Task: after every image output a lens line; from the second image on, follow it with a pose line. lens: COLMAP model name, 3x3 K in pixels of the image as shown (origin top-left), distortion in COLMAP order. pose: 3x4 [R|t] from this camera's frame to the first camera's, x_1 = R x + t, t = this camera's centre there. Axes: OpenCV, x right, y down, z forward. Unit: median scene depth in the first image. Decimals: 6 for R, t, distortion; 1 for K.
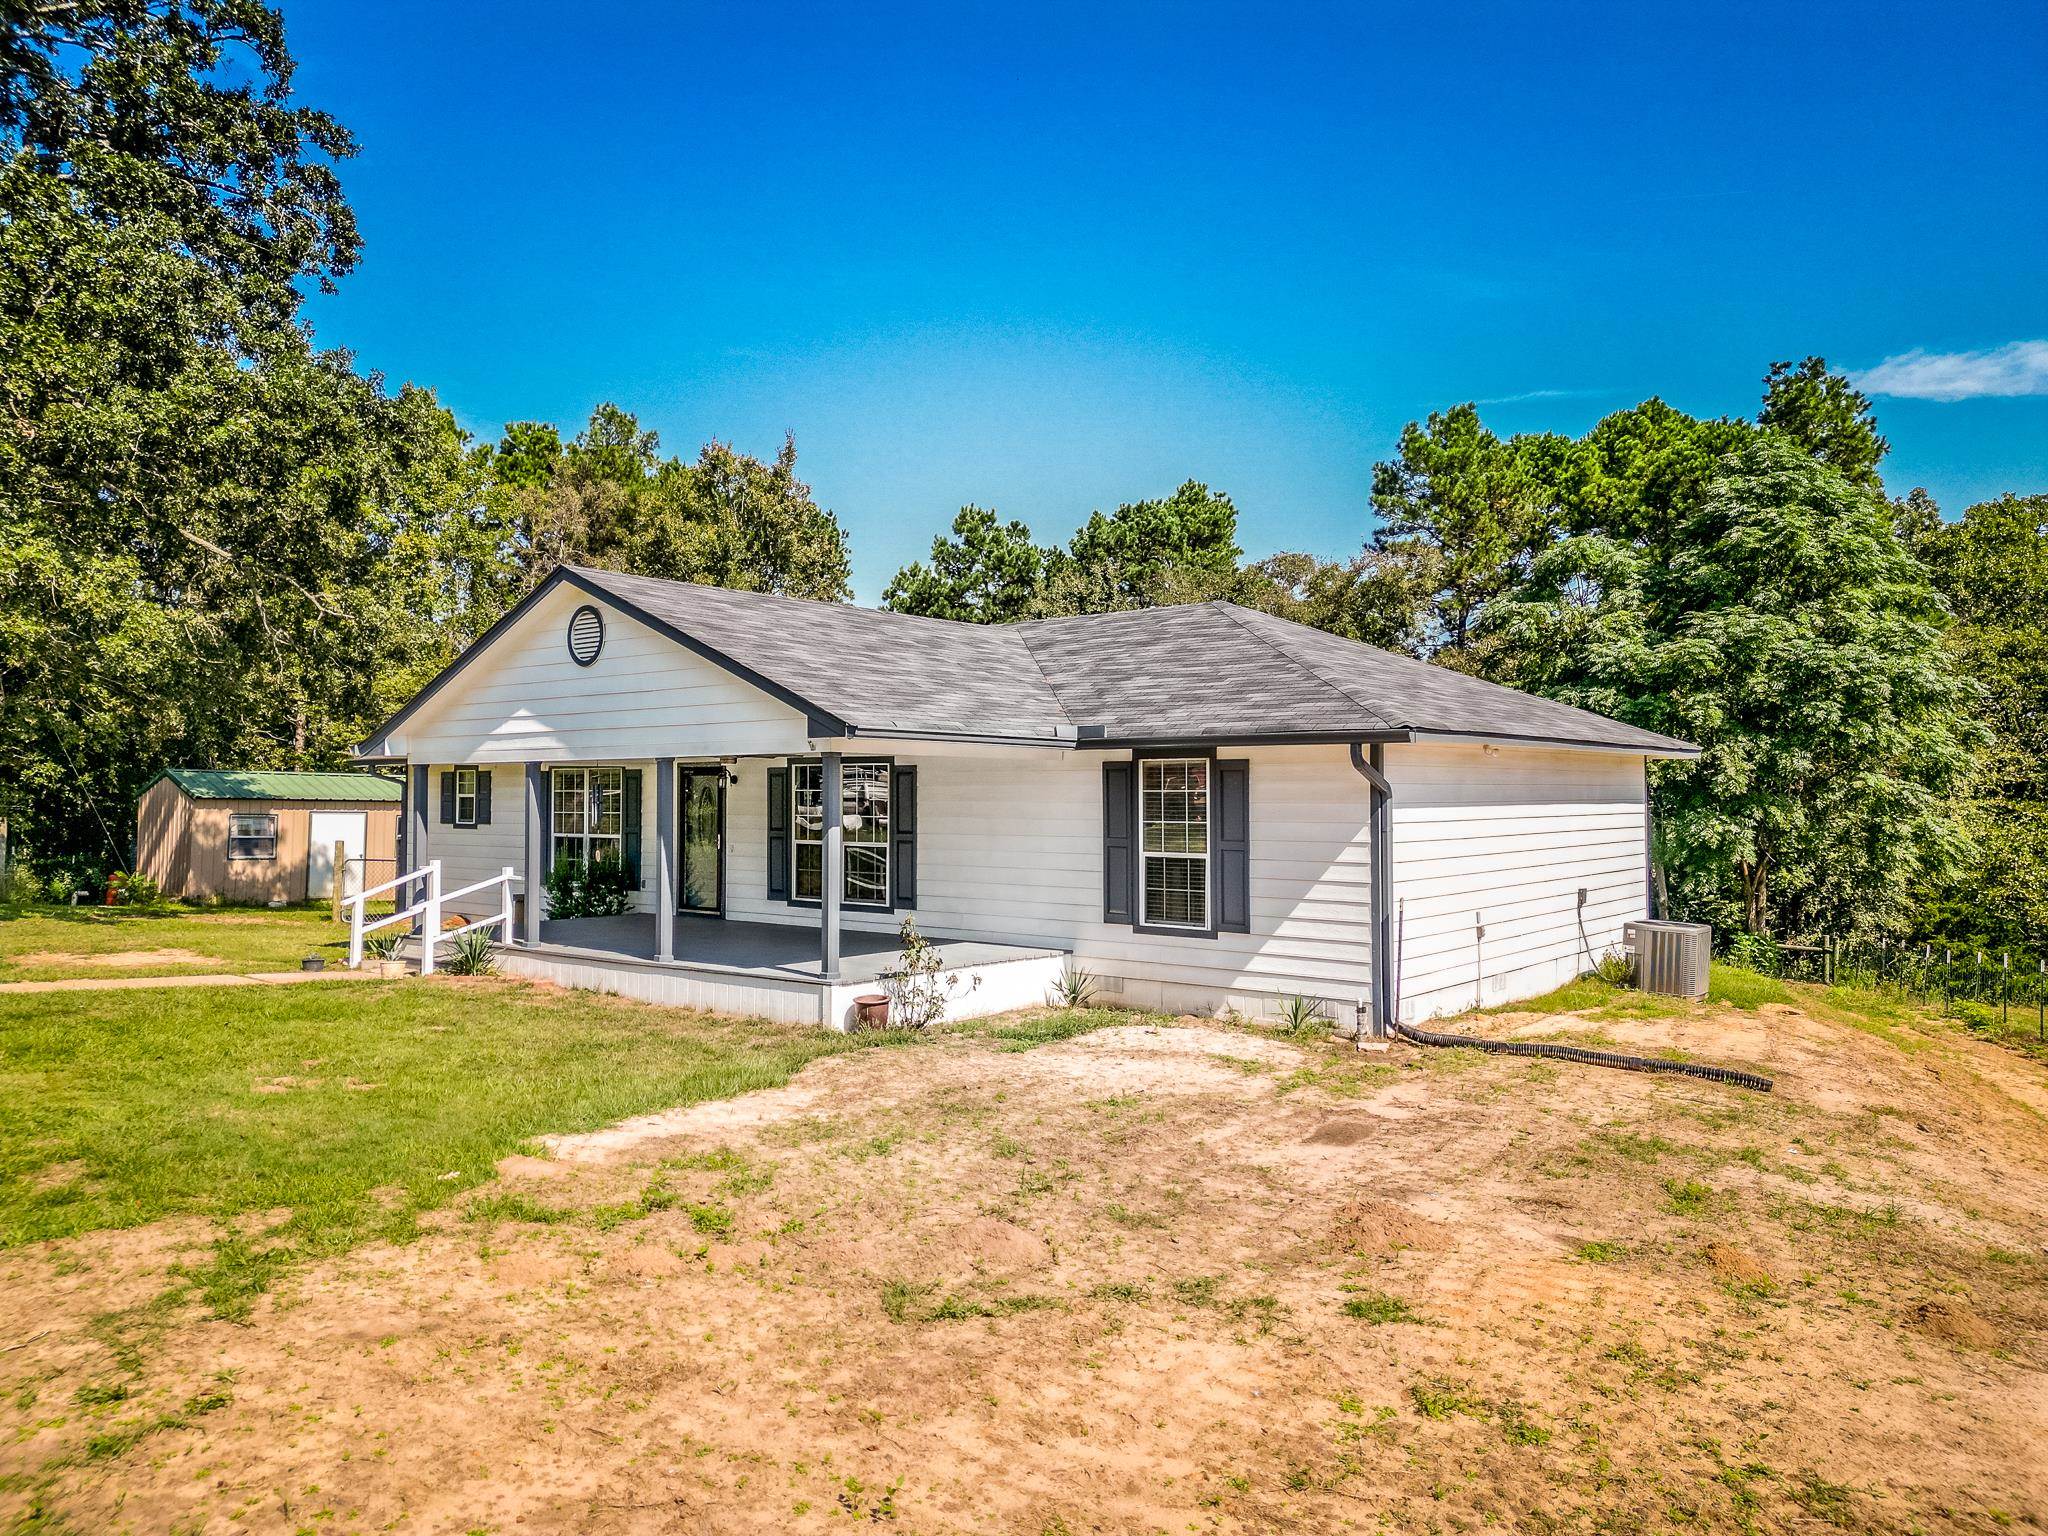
lens RADIAL K [[1458.1, 0, 1024.0], [0, 1458.1, 768.0], [0, 0, 1]] dist [0.065967, -0.048688]
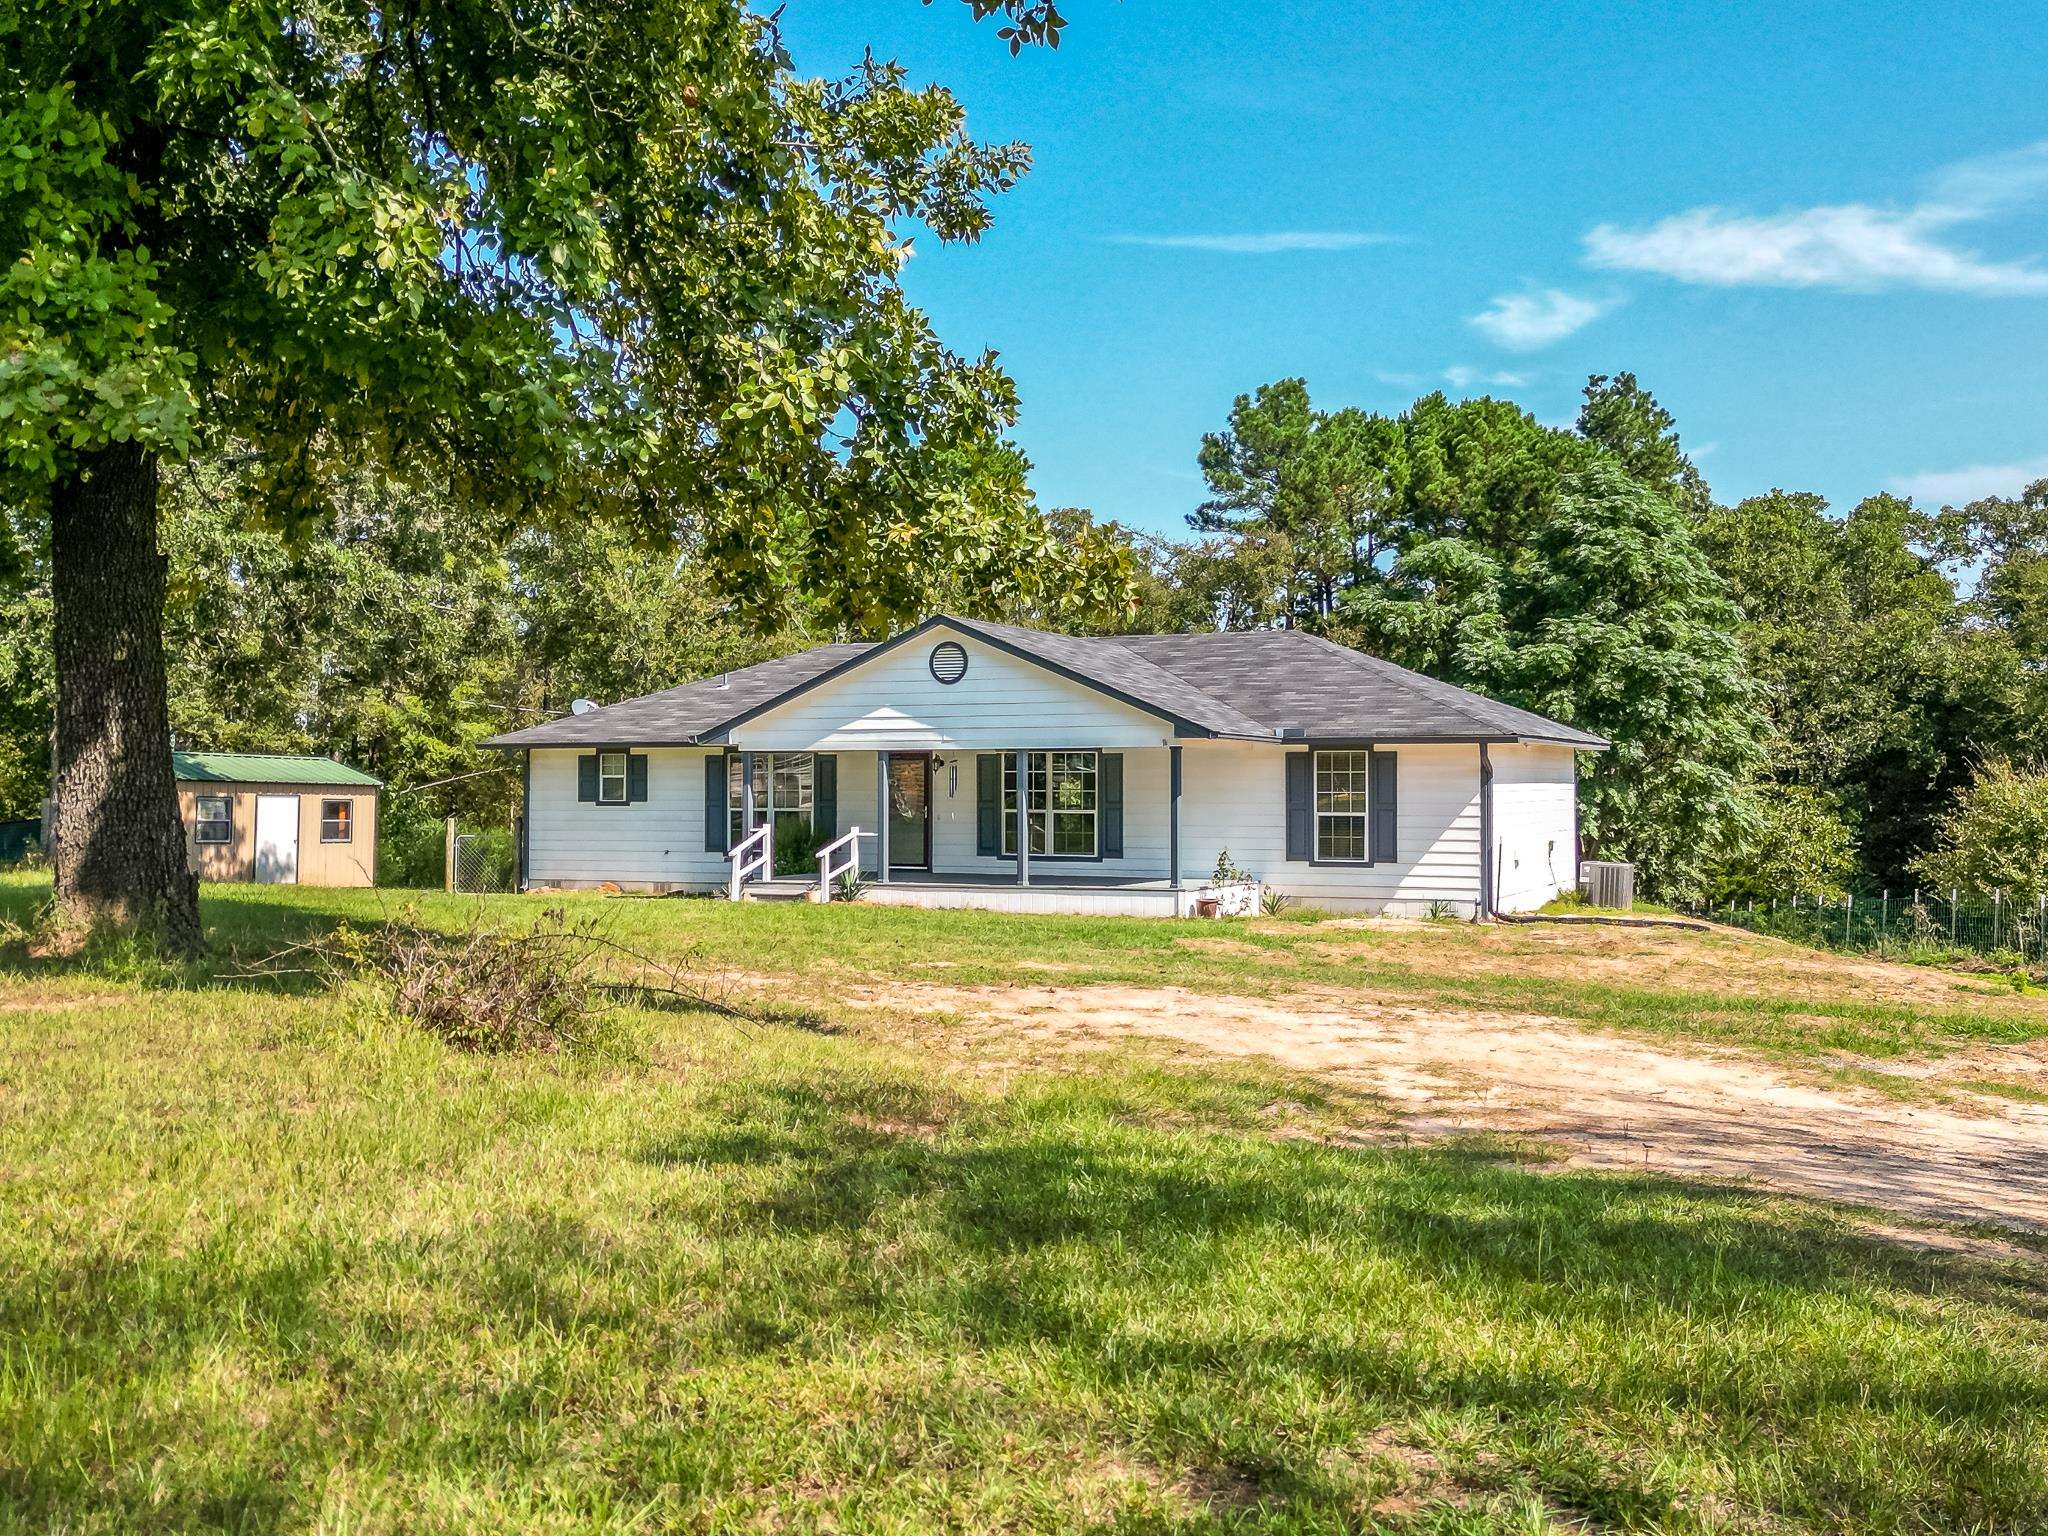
lens RADIAL K [[2219.2, 0, 1000.5], [0, 2219.2, 768.8], [0, 0, 1]] dist [0.100358, -0.003722]
pose [[0.963998, 0.002465, 0.265898, -0.422804], [-0.005170, 0.999942, 0.009476, -0.003800], [-0.265860, -0.010509, 0.963954, -0.564946]]
